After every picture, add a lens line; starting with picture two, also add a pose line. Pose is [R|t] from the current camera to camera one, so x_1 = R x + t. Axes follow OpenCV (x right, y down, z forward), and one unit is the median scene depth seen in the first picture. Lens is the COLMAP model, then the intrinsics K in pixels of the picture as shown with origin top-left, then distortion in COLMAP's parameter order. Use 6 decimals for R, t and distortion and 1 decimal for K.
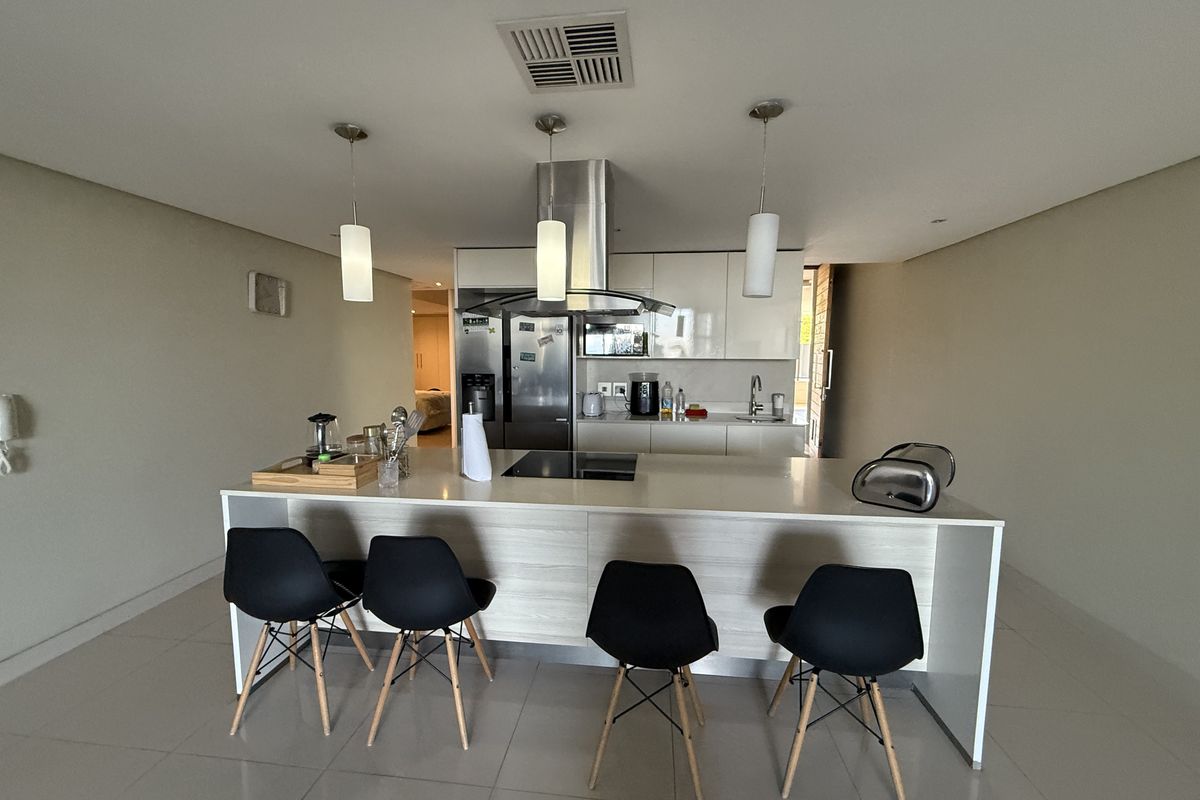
lens RADIAL K [[476.7, 0, 600.0], [0, 476.7, 400.0], [0, 0, 1]] dist [-0.000121, -0.000012]
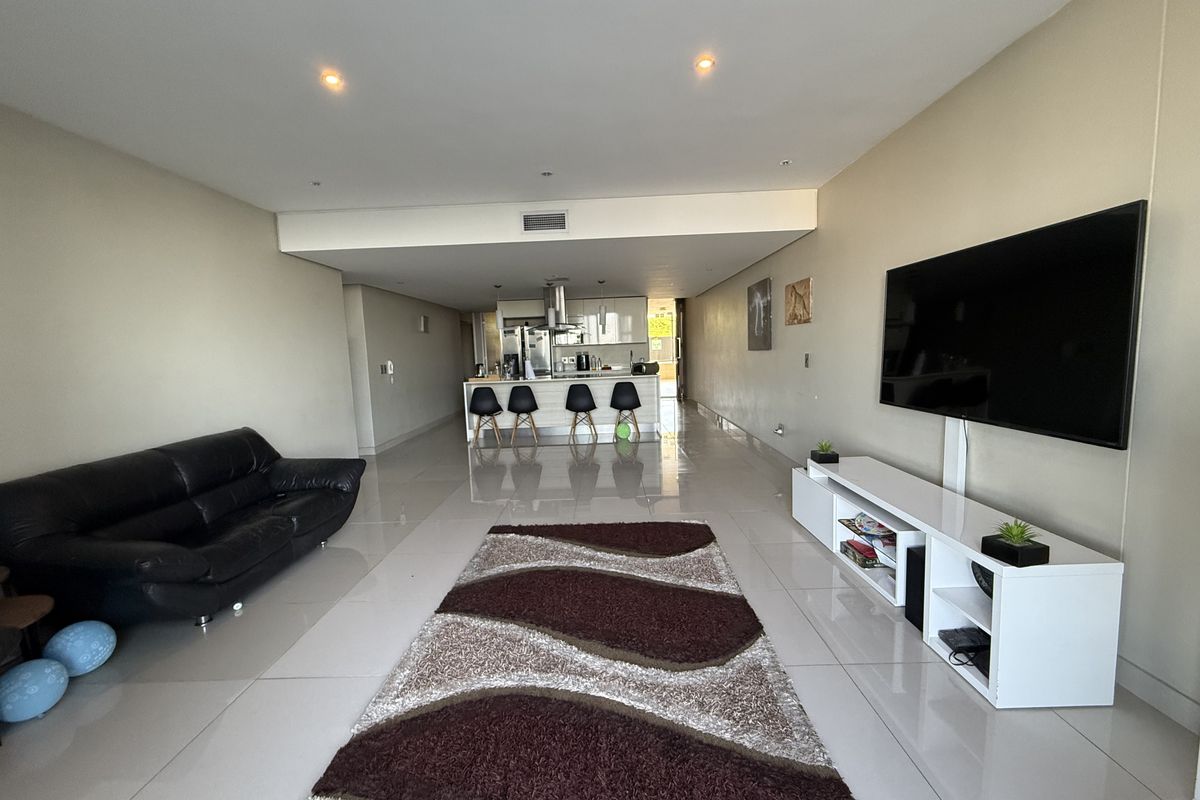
lens RADIAL K [[476.7, 0, 600.0], [0, 476.7, 400.0], [0, 0, 1]] dist [-0.000121, -0.000012]
pose [[0.994459, -0.048821, 0.093106, -0.043962], [0.047484, 0.998735, 0.016515, 0.137704], [-0.093795, -0.012002, 0.995519, -1.239304]]
